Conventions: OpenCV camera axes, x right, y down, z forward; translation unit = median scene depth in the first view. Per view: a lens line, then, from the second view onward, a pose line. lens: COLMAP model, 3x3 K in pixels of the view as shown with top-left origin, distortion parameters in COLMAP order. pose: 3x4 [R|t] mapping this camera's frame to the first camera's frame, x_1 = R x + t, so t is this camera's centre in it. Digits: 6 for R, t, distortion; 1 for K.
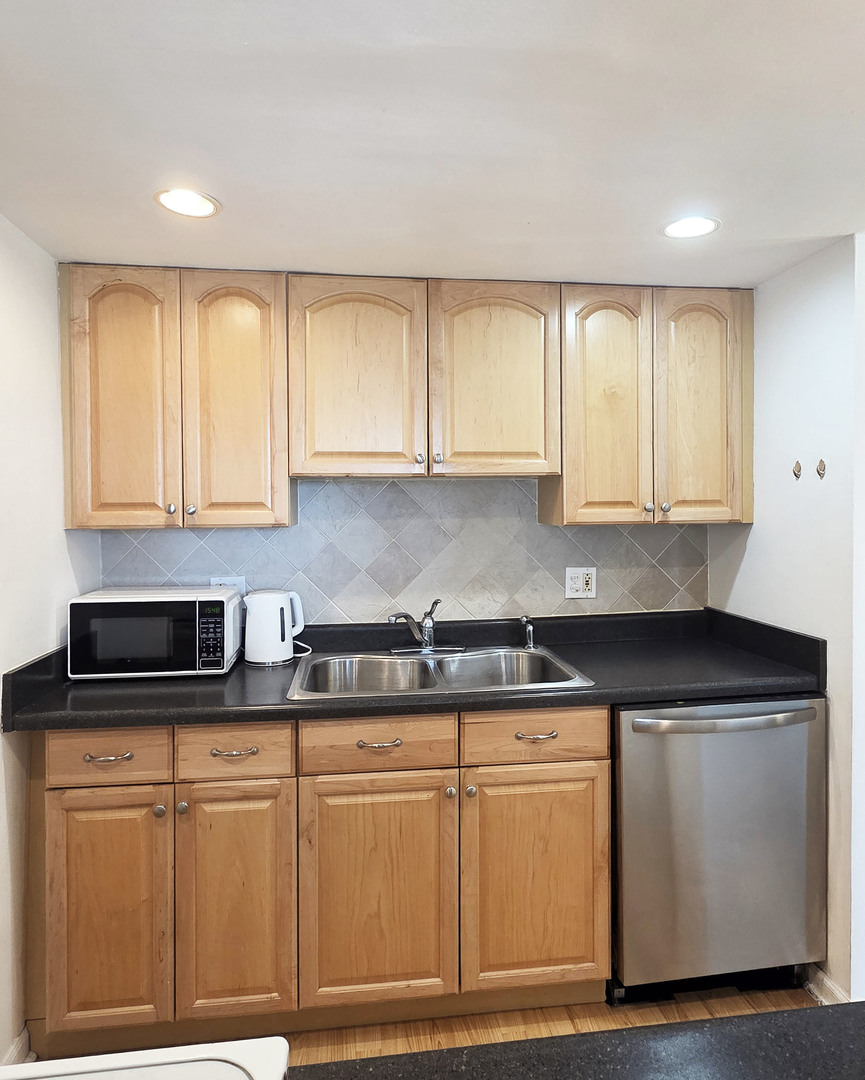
lens RADIAL K [[697.2, 0, 433.3], [0, 697.2, 500.7], [0, 0, 1]] dist [-0.004660, -0.000096]
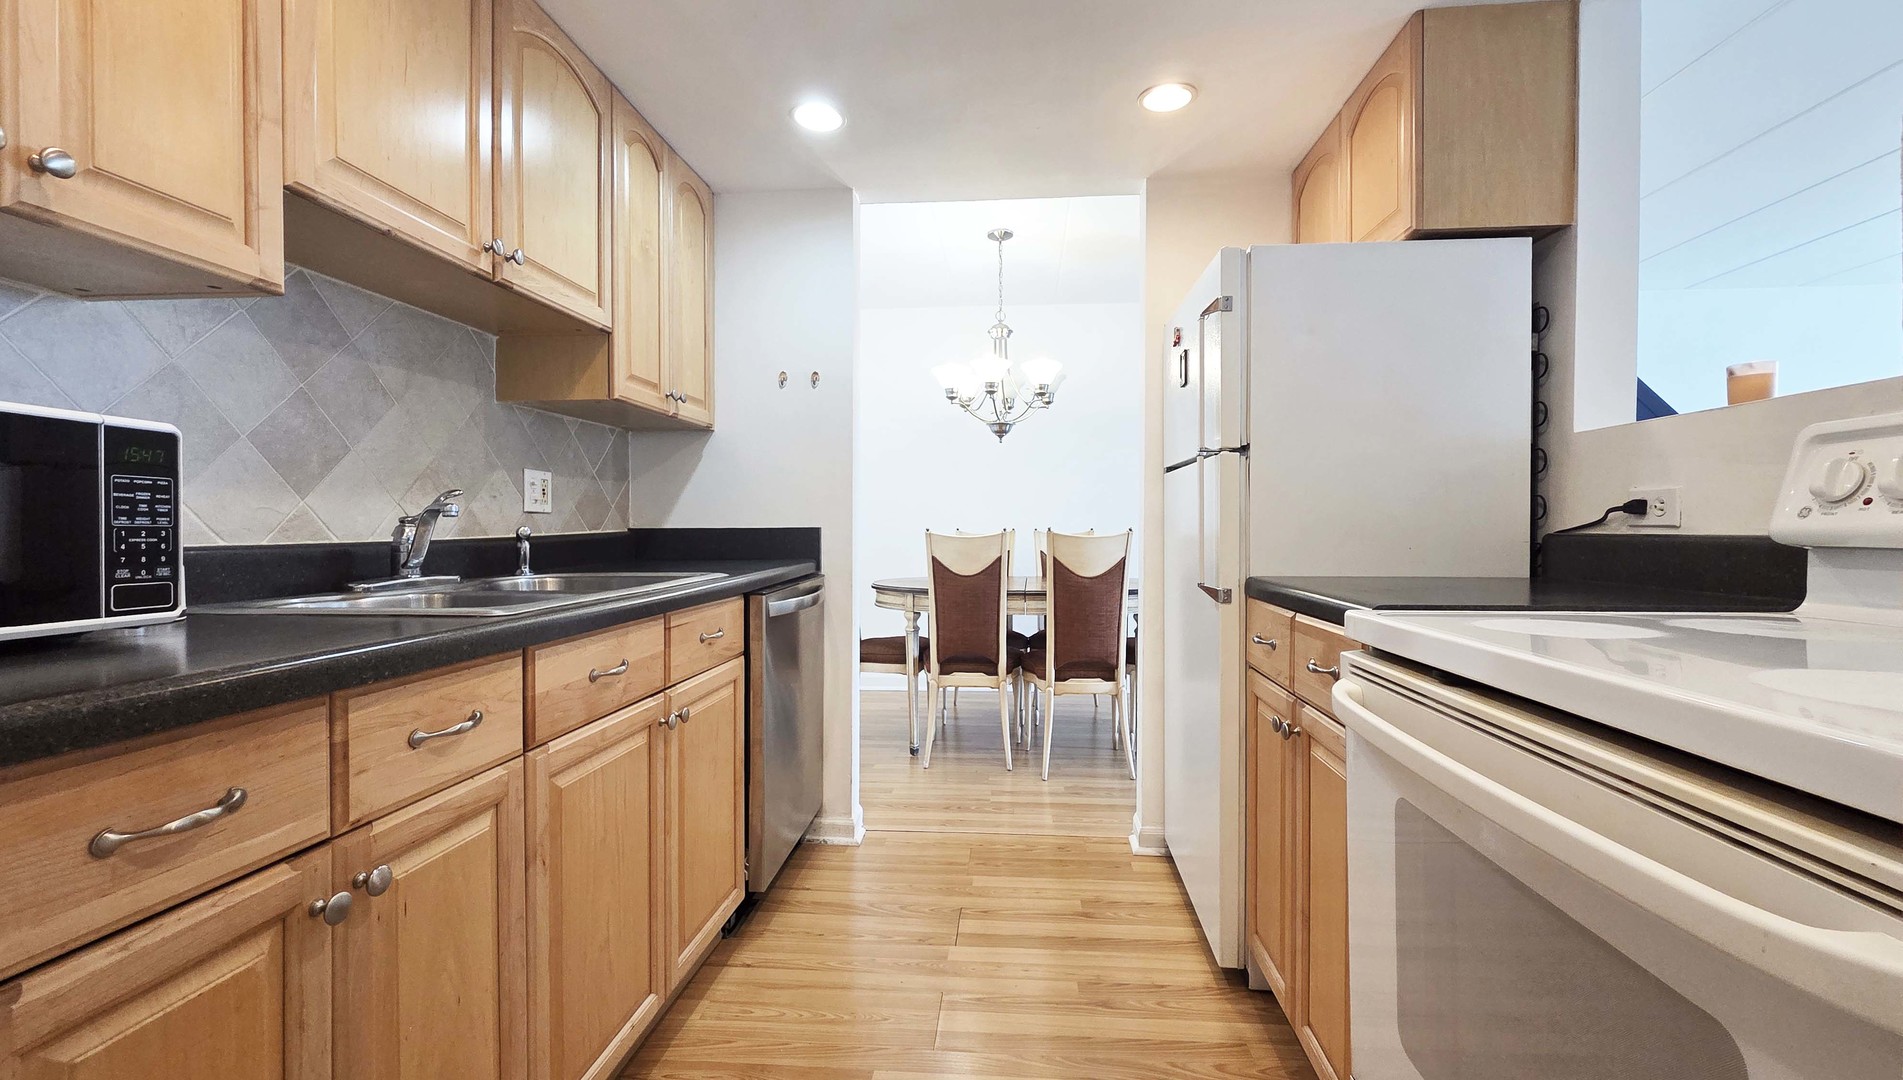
lens RADIAL K [[819.8, 0, 951.5], [0, 819.8, 540.0], [0, 0, 1]] dist [-0.000261, 0.000171]
pose [[0.192133, -0.000519, 0.981369, -0.668416], [-0.000347, 1.000000, 0.000596, 0.202804], [-0.981369, -0.000456, 0.192133, 0.486738]]
